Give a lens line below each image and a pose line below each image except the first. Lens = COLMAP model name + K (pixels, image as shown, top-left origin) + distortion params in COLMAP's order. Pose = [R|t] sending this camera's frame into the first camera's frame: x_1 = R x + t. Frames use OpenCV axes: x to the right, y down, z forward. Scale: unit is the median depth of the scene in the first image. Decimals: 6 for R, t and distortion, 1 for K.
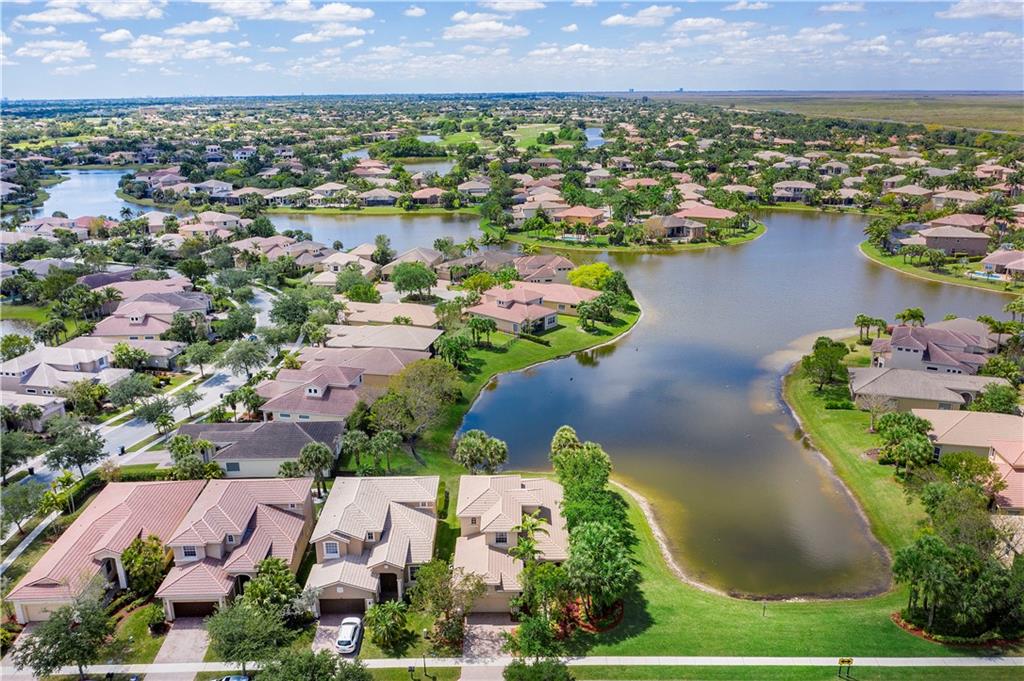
lens RADIAL K [[803.6, 0, 511.0], [0, 803.6, 341.2], [0, 0, 1]] dist [-0.023751, 0.008867]
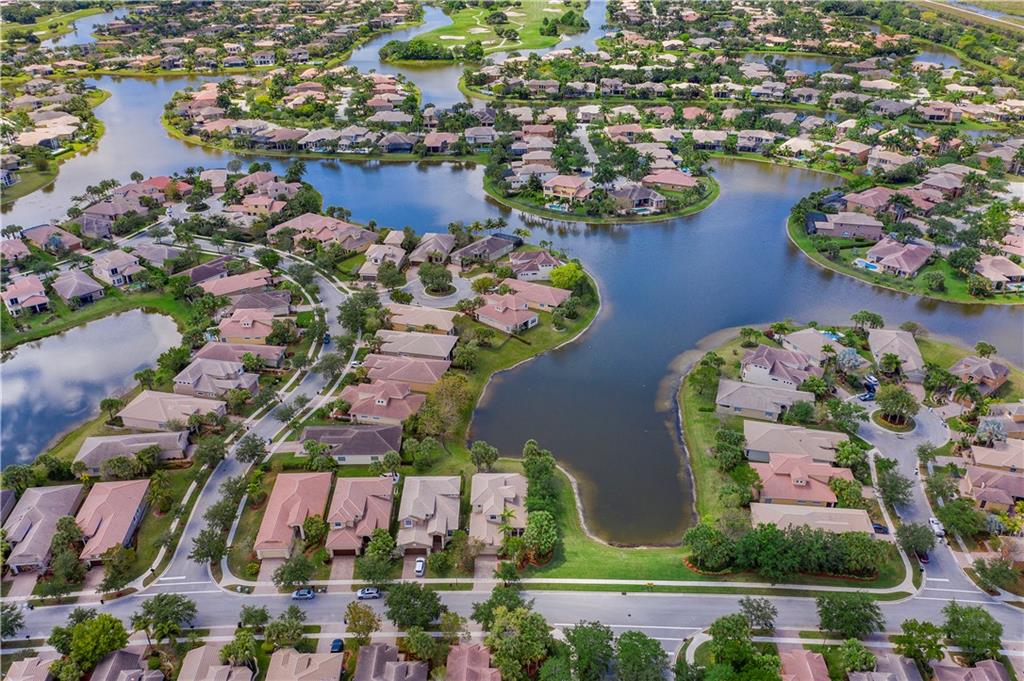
lens RADIAL K [[803.6, 0, 512.5], [0, 803.6, 339.8], [0, 0, 1]] dist [-0.023751, 0.008867]
pose [[0.999956, 0.008812, -0.003241, 0.034441], [-0.008005, 0.980514, 0.196286, -0.519657], [0.004908, -0.196251, 0.980541, -0.777619]]
